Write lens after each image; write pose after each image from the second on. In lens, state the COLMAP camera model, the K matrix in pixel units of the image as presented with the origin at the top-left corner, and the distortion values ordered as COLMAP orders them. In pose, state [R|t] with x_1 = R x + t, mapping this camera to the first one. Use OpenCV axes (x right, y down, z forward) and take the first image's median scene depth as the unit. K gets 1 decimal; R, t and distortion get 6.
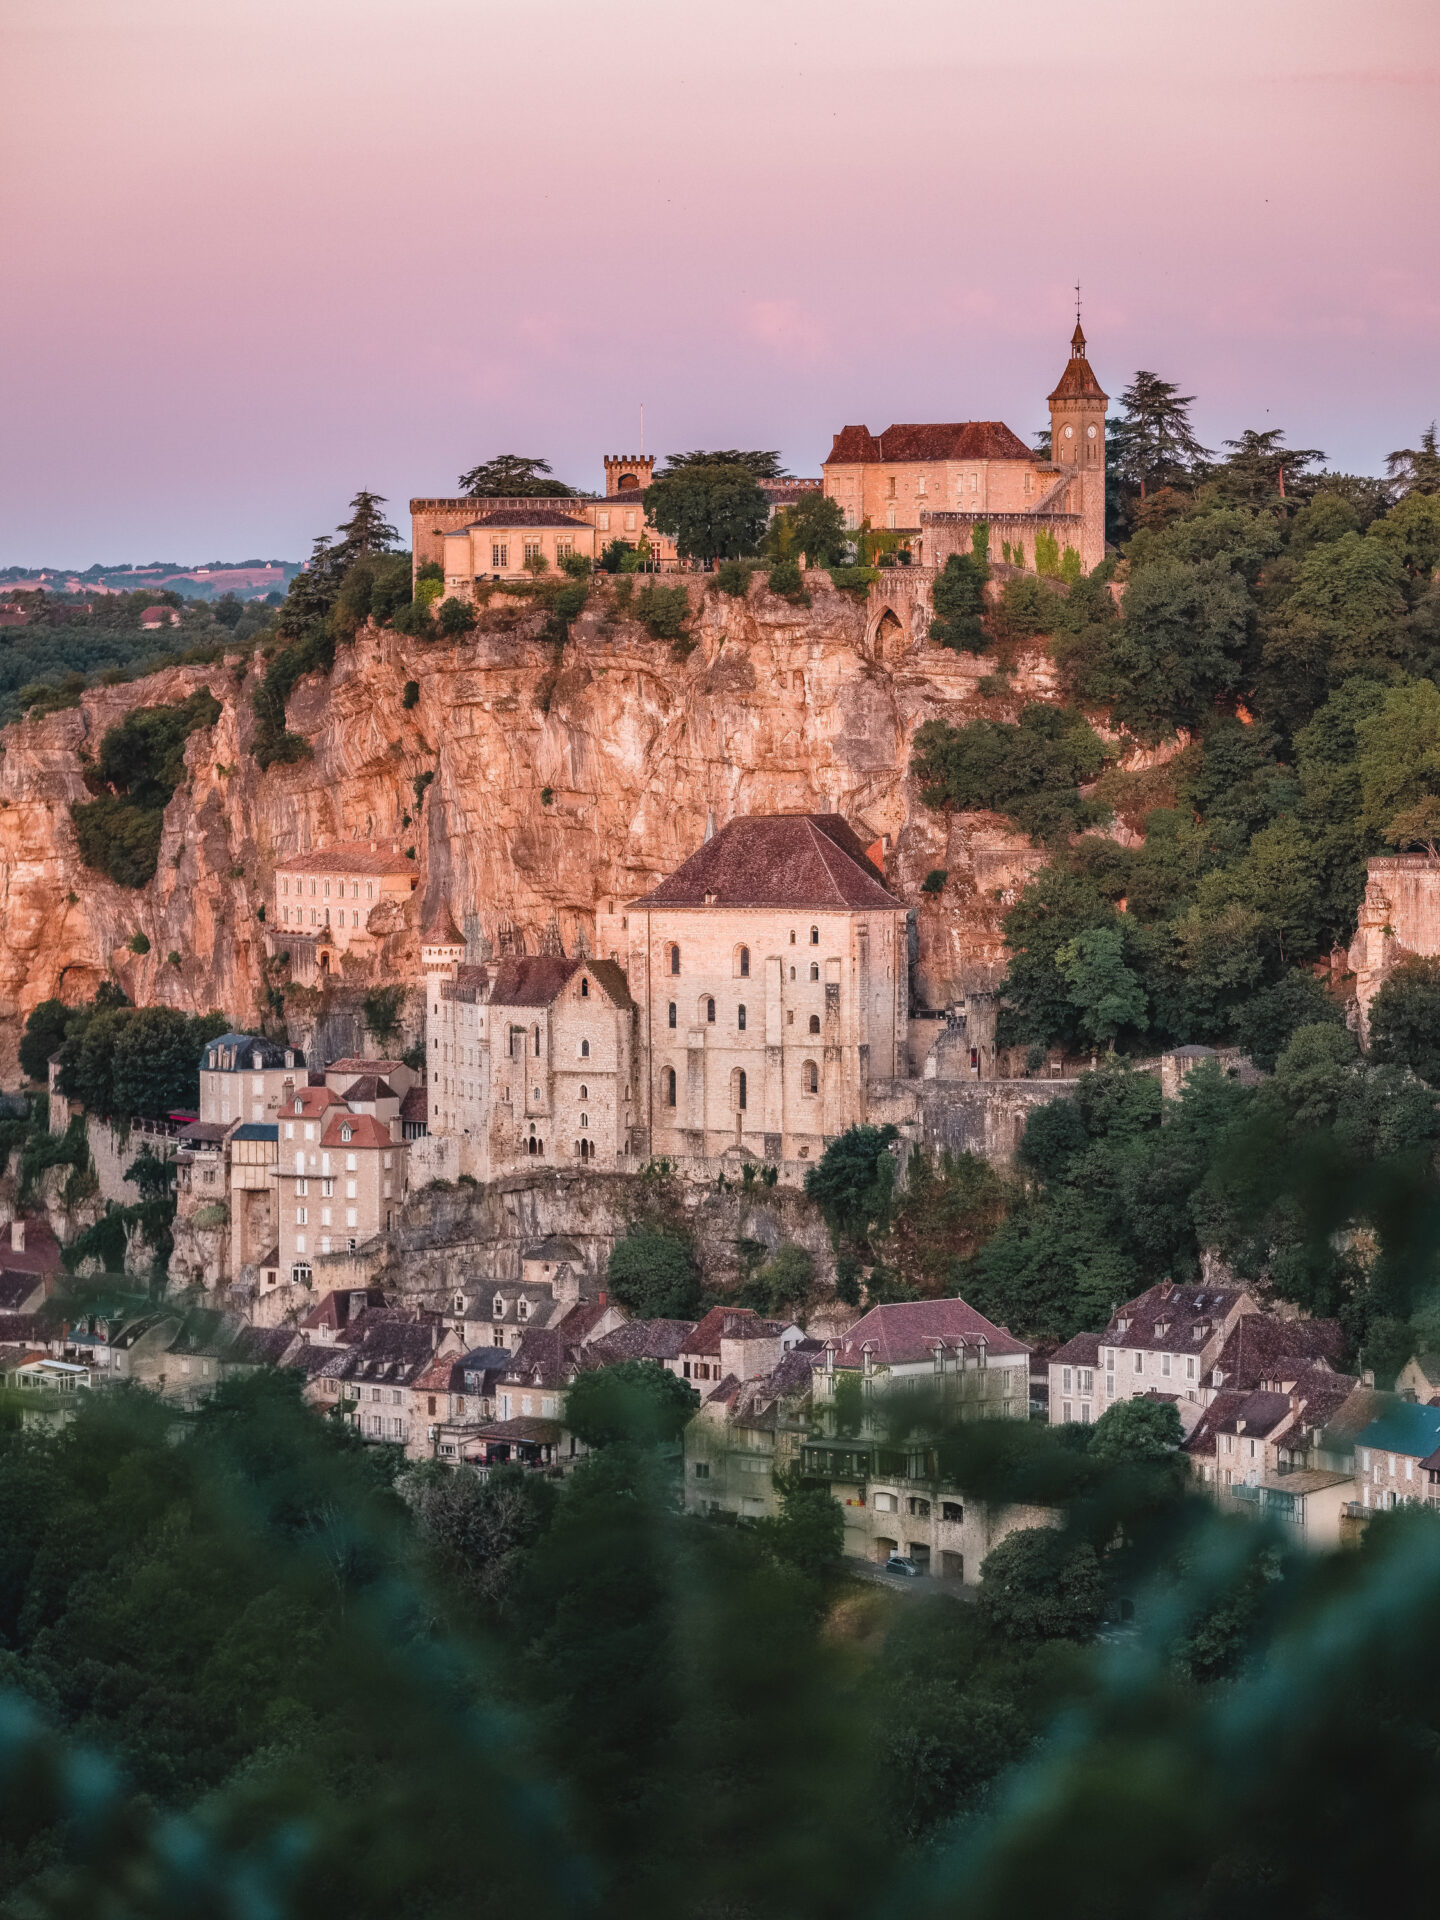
lens RADIAL K [[7701.5, 0, 719.8], [0, 7701.5, 906.2], [0, 0, 1]] dist [0.358002, 1.986176]
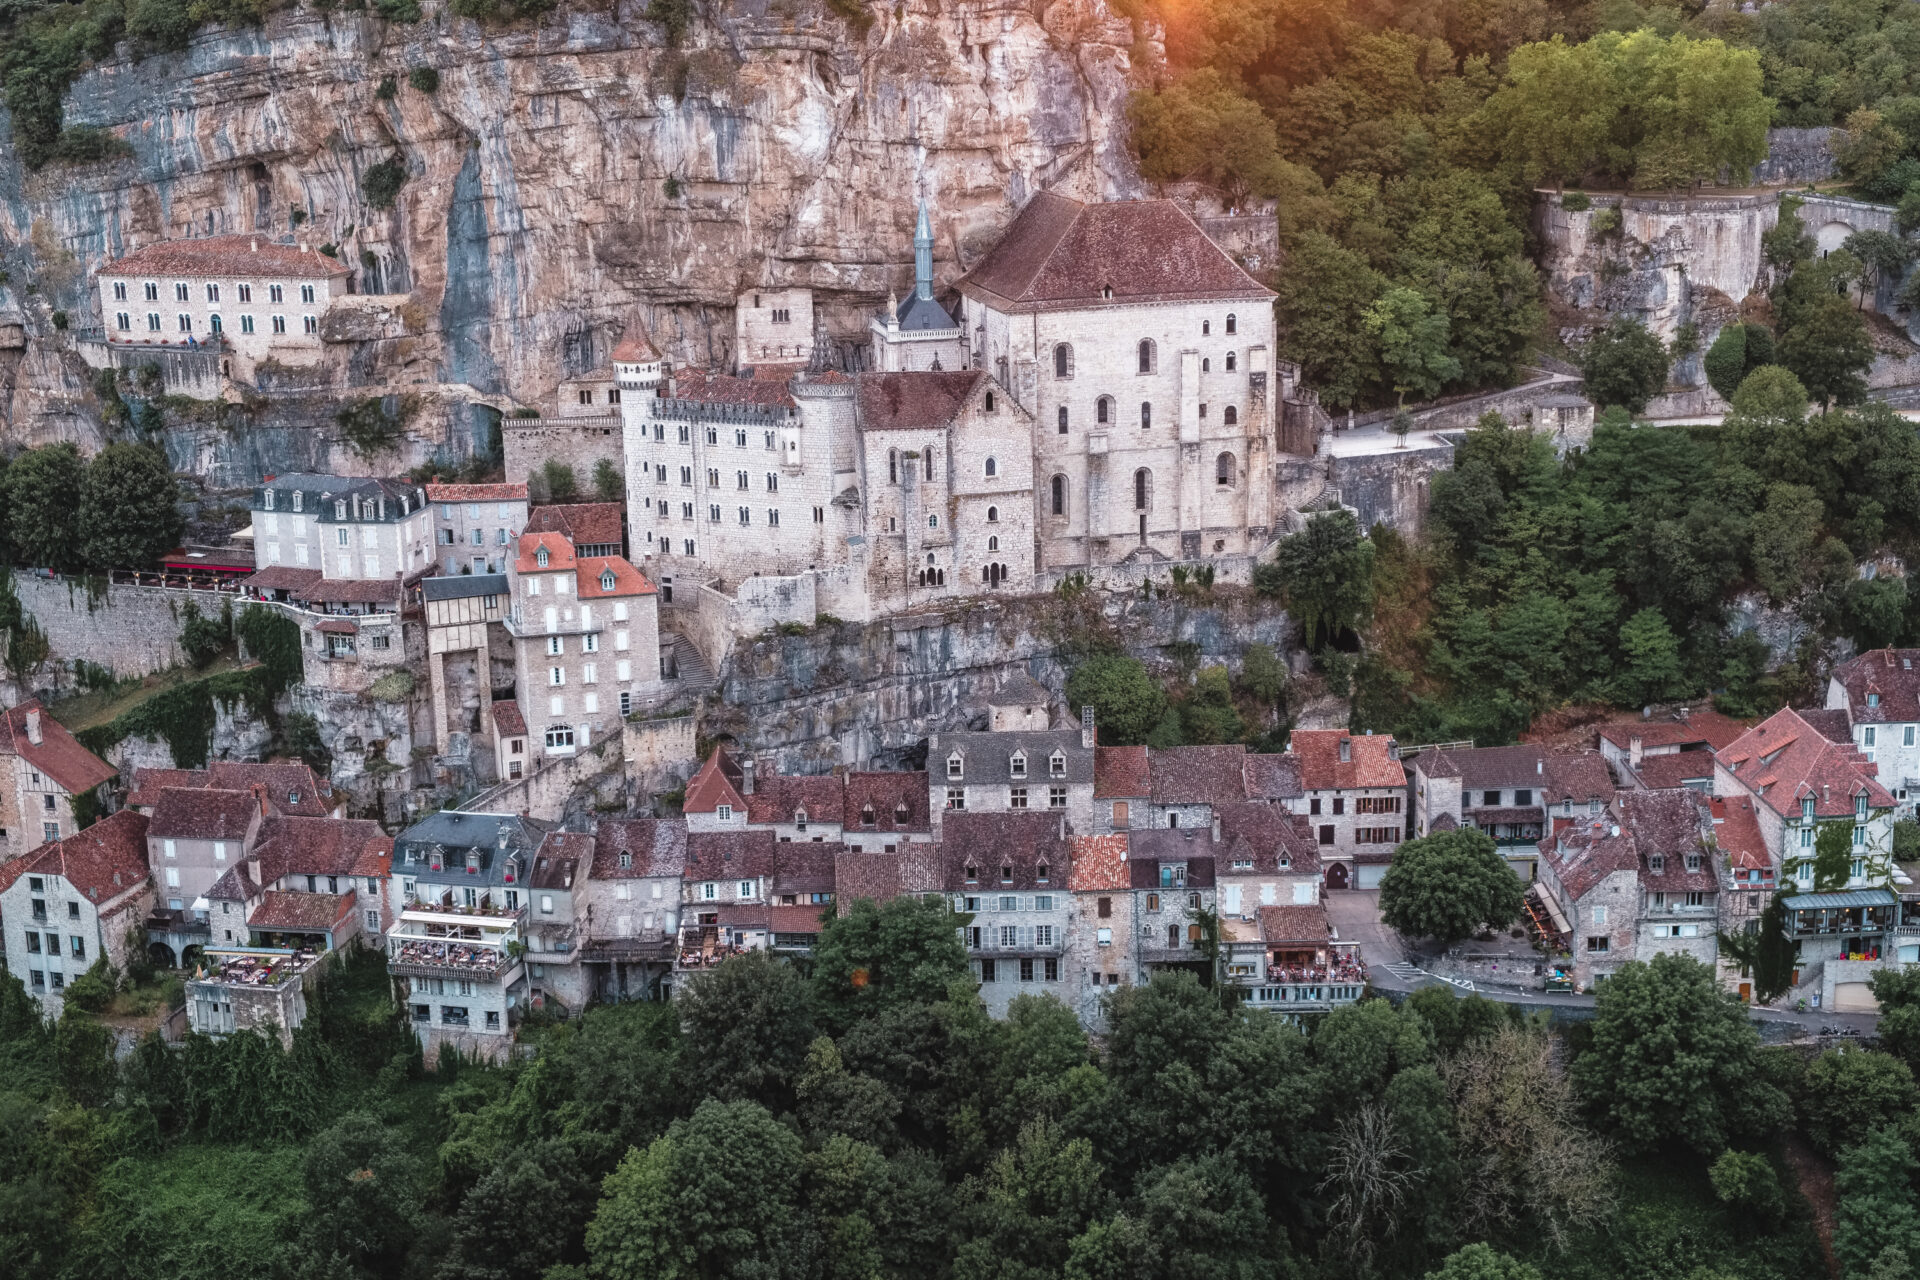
lens RADIAL K [[2614.0, 0, 988.3], [0, 2614.0, 643.6], [0, 0, 1]] dist [0.016958, 0.134161]
pose [[0.694264, -0.188122, 0.694700, -0.234929], [0.043612, 0.974458, 0.220295, -0.029598], [-0.718398, -0.122645, 0.684735, 0.762080]]
